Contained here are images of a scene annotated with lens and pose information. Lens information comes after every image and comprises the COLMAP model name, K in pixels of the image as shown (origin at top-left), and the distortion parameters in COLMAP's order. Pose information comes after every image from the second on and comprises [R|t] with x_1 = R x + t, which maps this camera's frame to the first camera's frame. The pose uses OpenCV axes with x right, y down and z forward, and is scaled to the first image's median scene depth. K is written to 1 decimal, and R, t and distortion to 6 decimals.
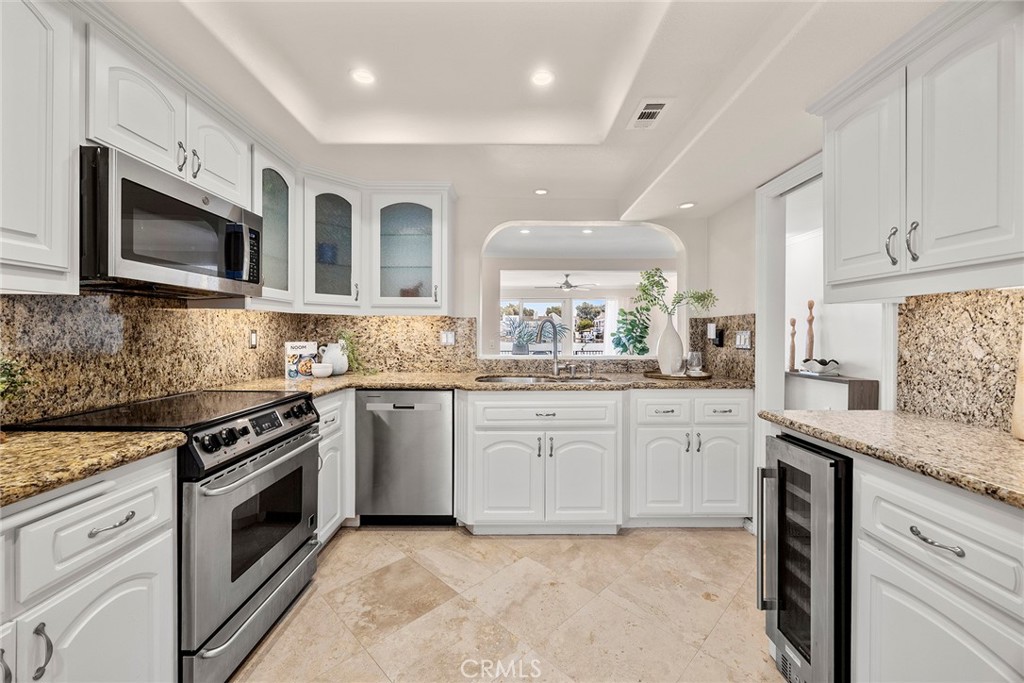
lens RADIAL K [[393.1, 0, 525.3], [0, 393.1, 339.2], [0, 0, 1]] dist [0.001136, -0.001048]
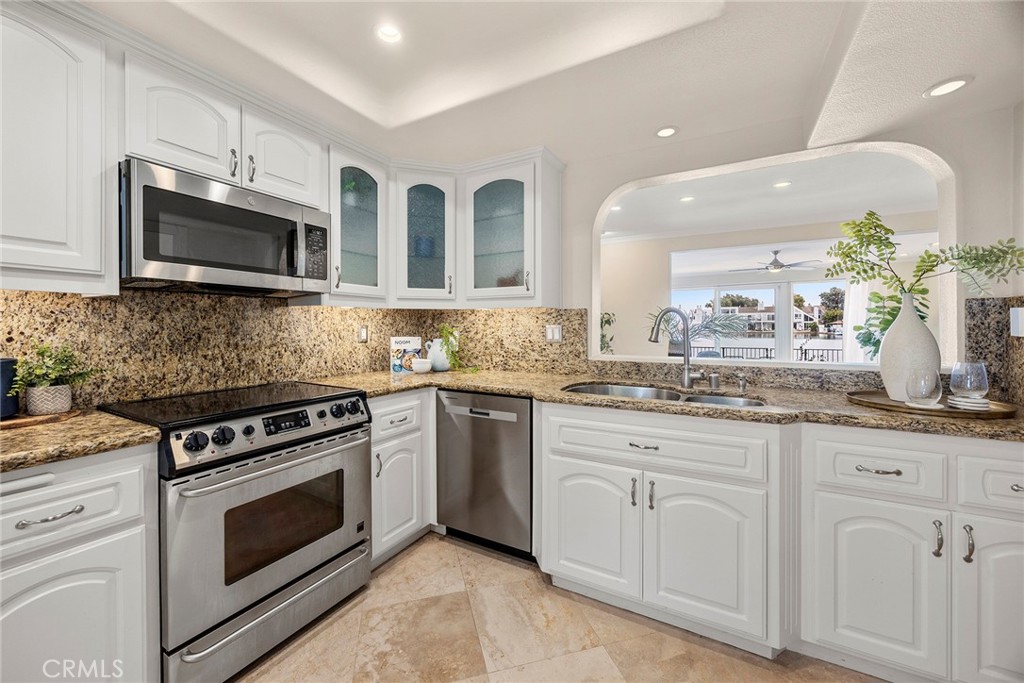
lens RADIAL K [[393.1, 0, 521.3], [0, 393.1, 332.0], [0, 0, 1]] dist [0.001136, -0.001048]
pose [[0.866230, 0.003067, -0.499636, 0.246044], [-0.004729, 0.999987, -0.002061, -0.006188], [0.499623, 0.004147, 0.866233, 0.349409]]
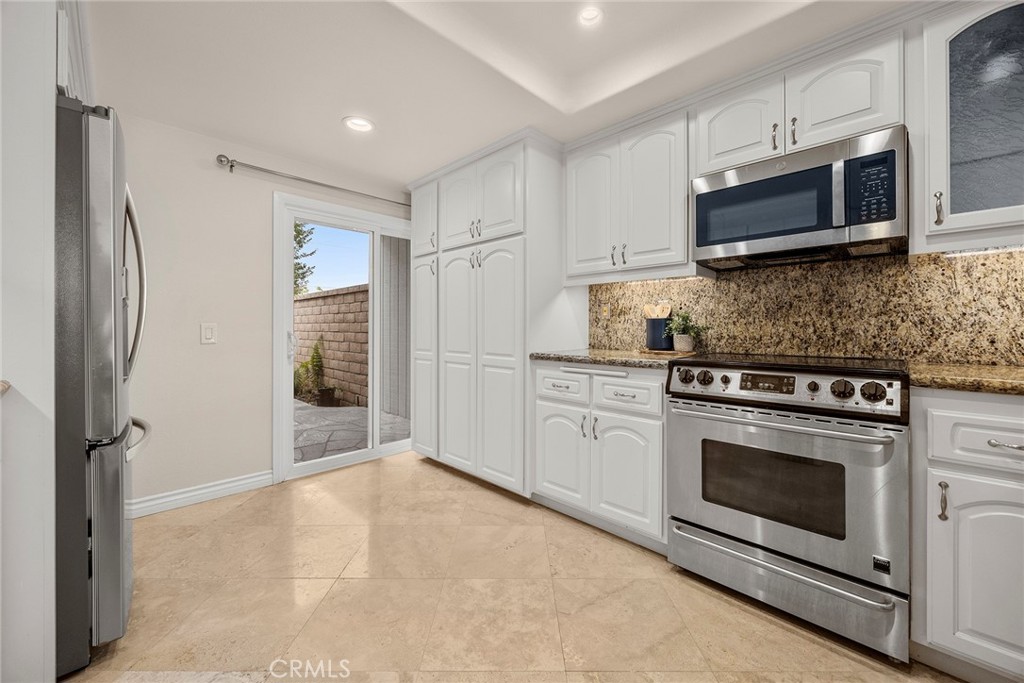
lens RADIAL K [[393.1, 0, 509.9], [0, 393.1, 333.1], [0, 0, 1]] dist [0.001136, -0.001048]
pose [[-0.736598, 0.005156, -0.676311, 0.334418], [-0.012105, 0.999710, 0.020805, 0.062489], [0.676222, 0.023512, -0.736323, 0.988076]]
